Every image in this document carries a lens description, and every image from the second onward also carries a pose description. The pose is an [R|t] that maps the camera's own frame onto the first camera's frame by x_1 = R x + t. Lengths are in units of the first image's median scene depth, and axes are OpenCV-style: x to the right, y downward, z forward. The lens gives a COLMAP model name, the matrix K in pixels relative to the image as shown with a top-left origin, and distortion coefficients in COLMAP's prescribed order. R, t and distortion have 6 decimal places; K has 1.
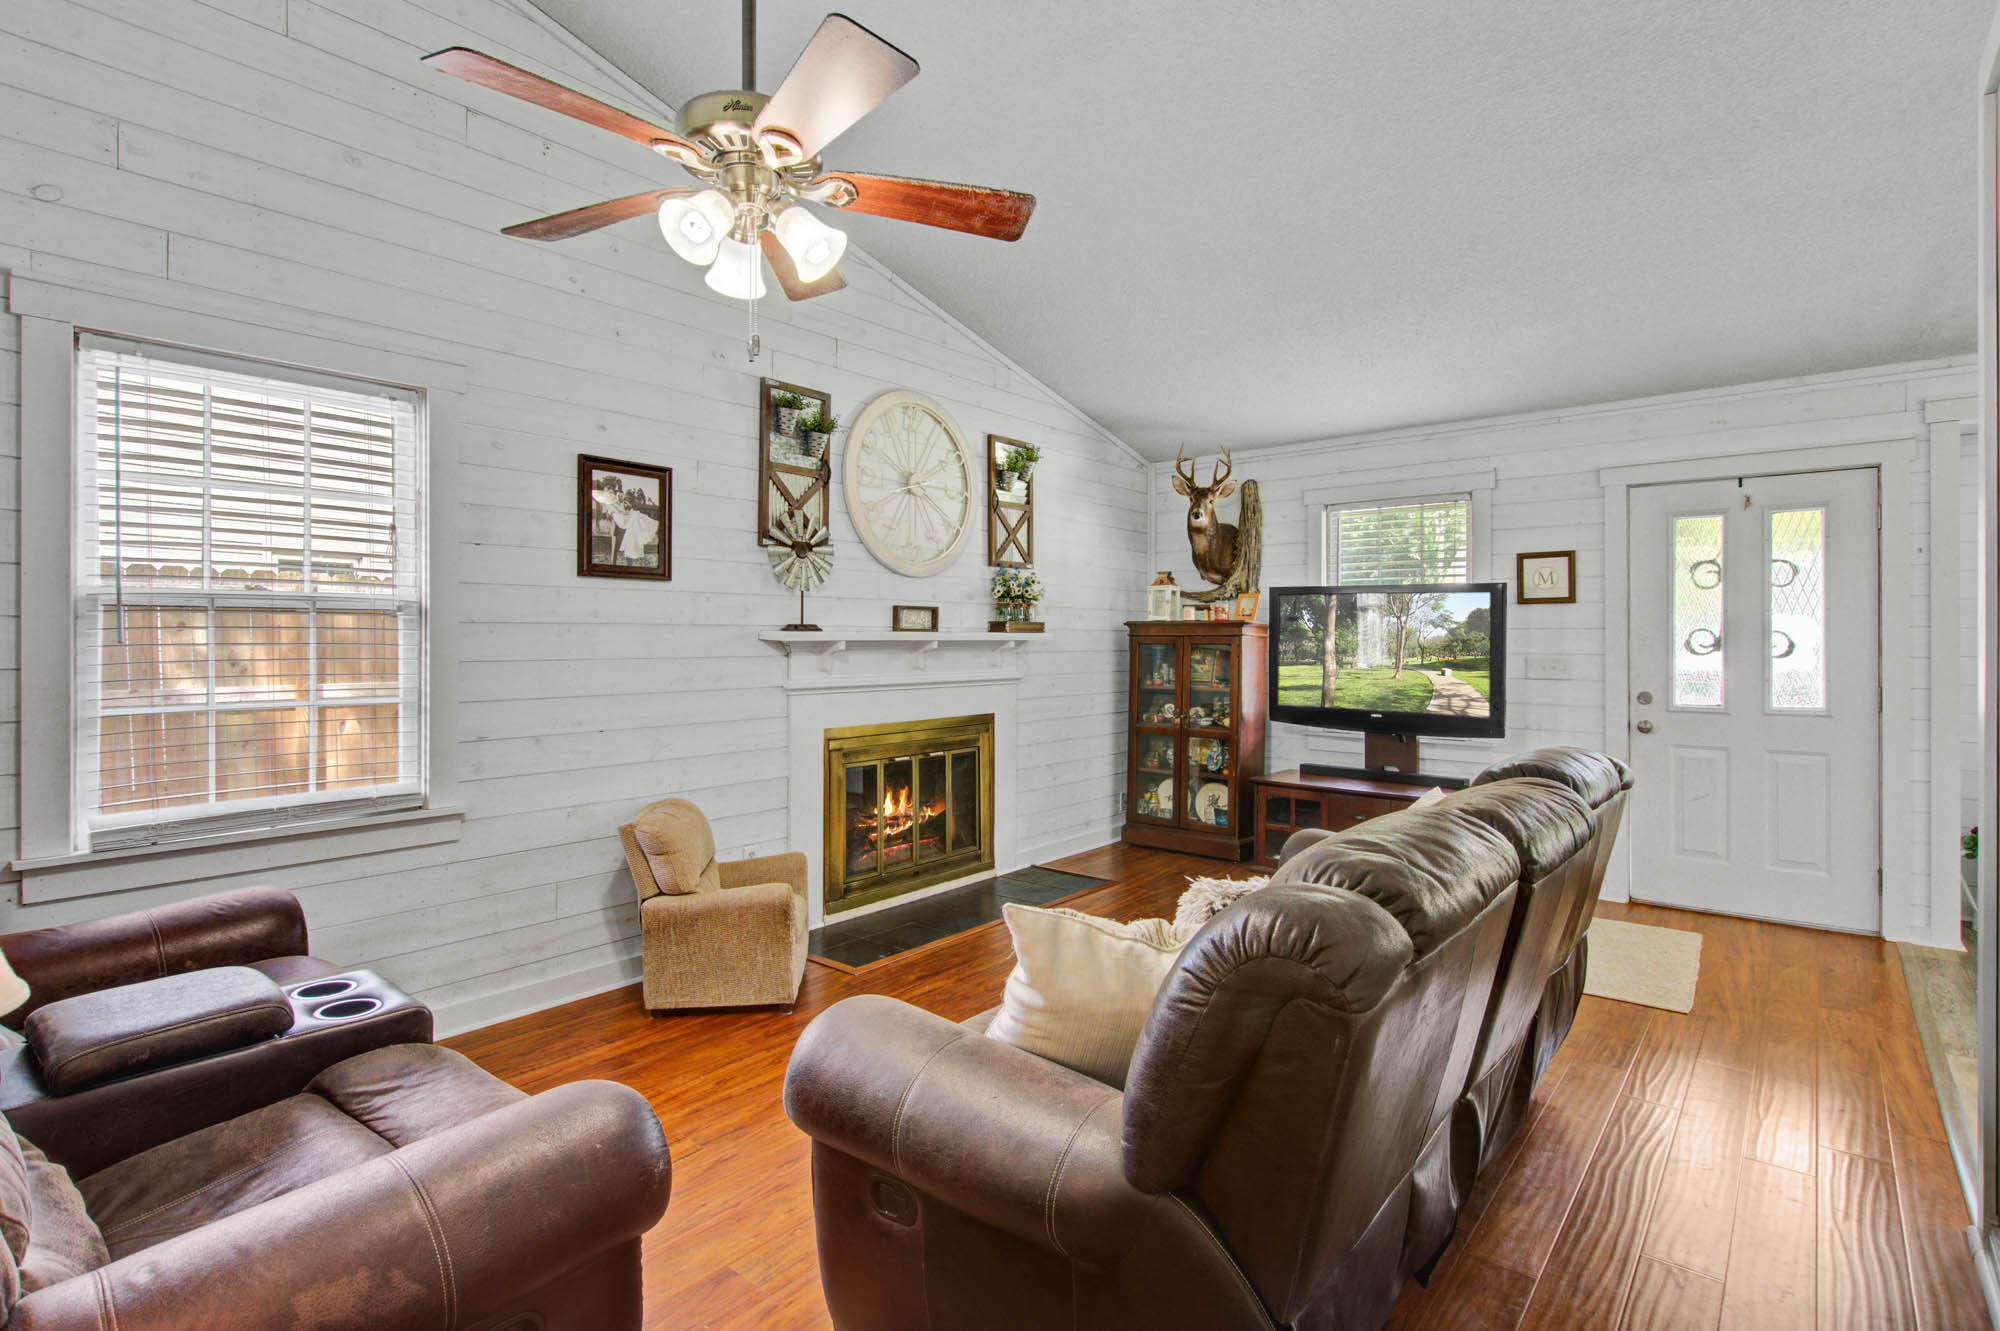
lens RADIAL K [[971.0, 0, 997.6], [0, 971.0, 649.3], [0, 0, 1]] dist [0.002121, 0.000361]
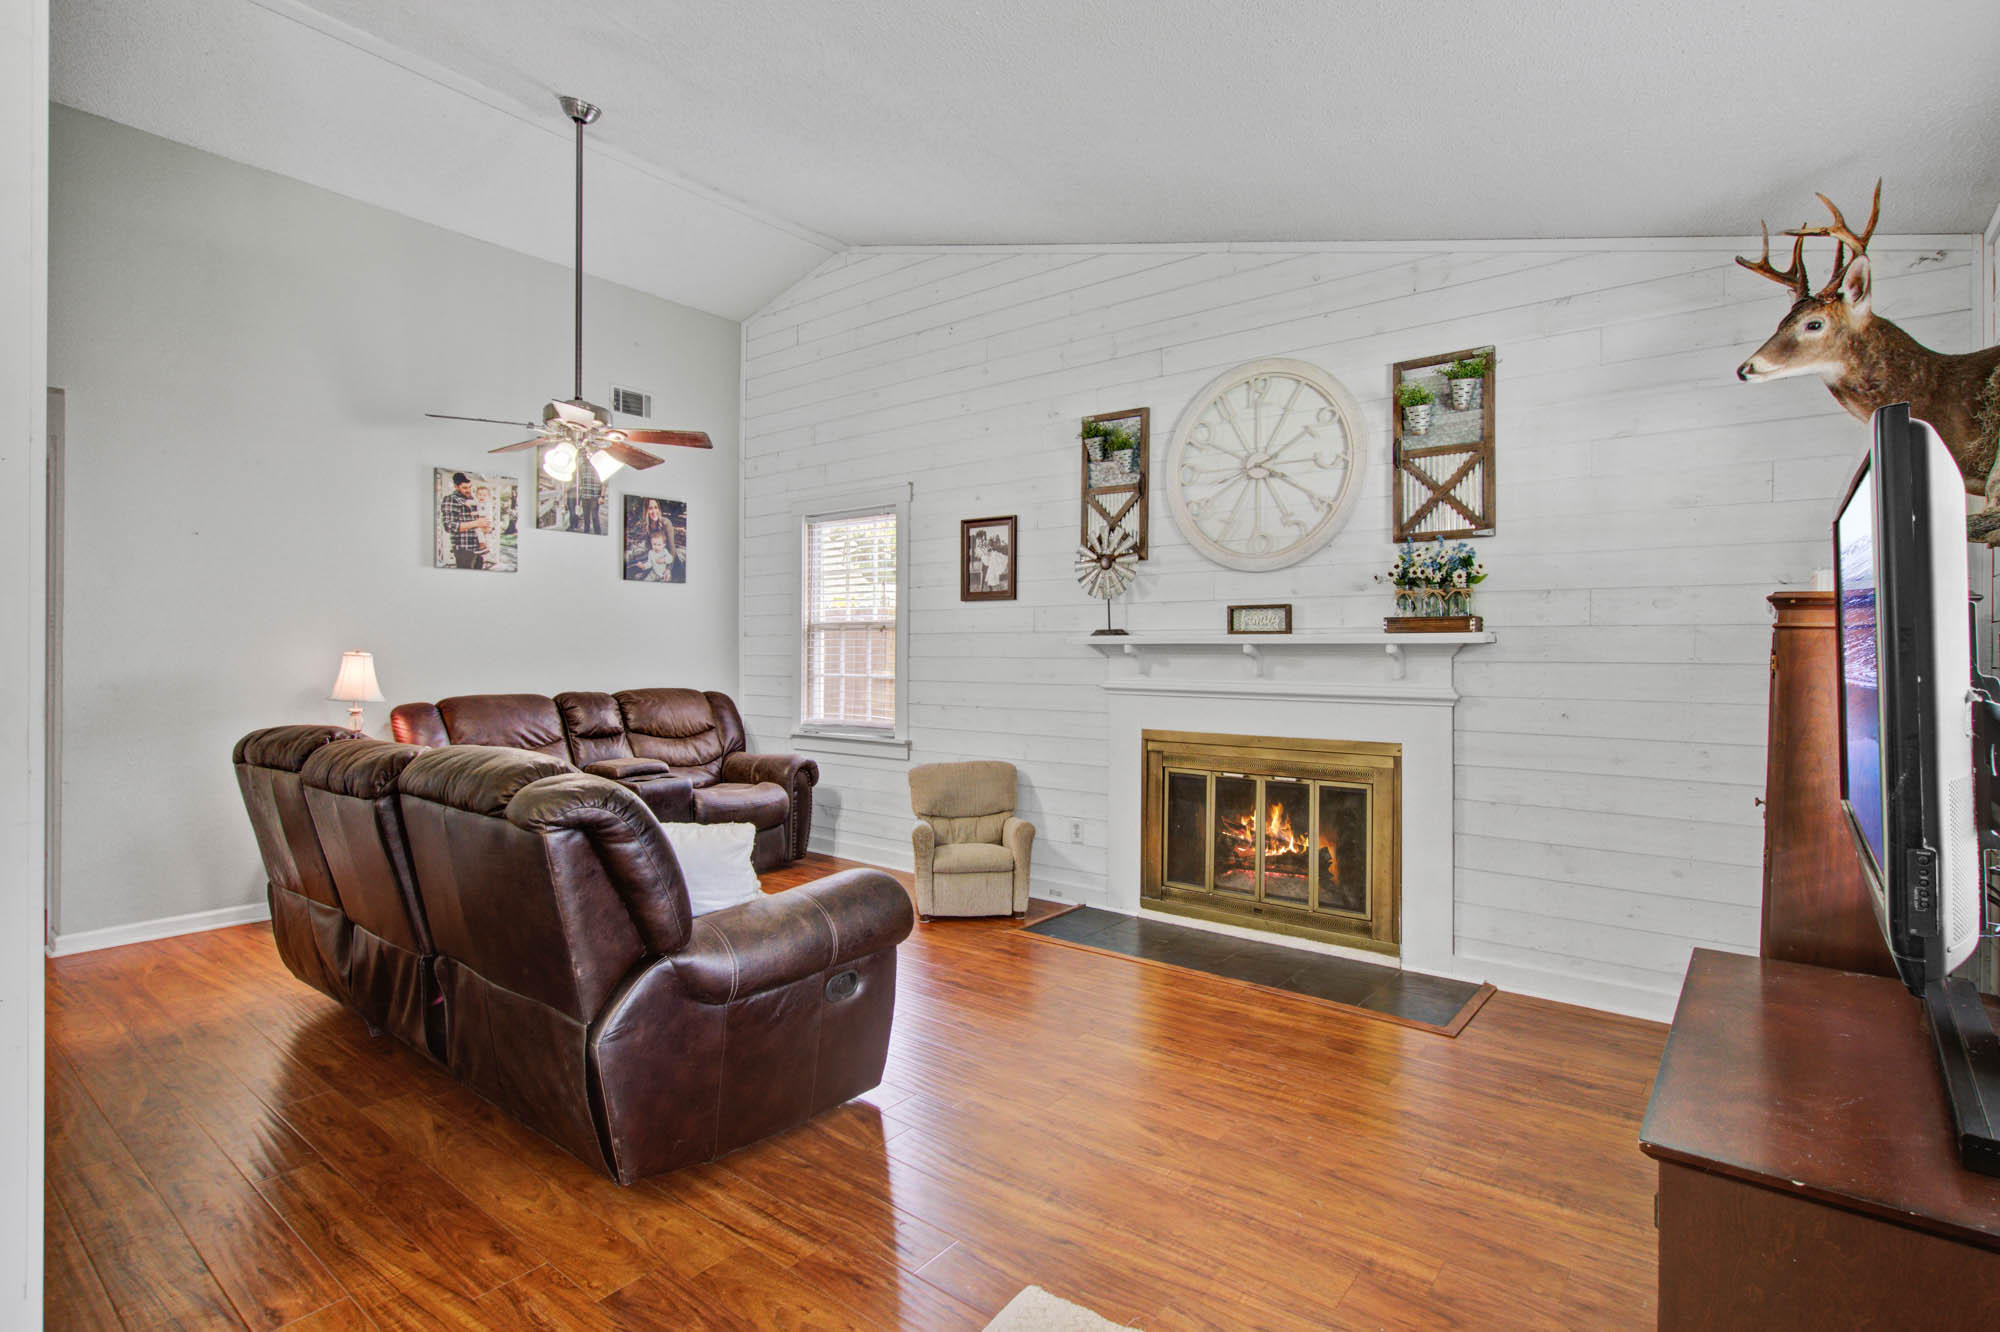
lens RADIAL K [[971.0, 0, 997.6], [0, 971.0, 649.8], [0, 0, 1]] dist [0.002121, 0.000361]
pose [[0.024010, 0.003641, -0.999705, 0.855061], [-0.010726, 0.999937, 0.003384, -0.004788], [0.999654, 0.010641, 0.024048, 0.810588]]
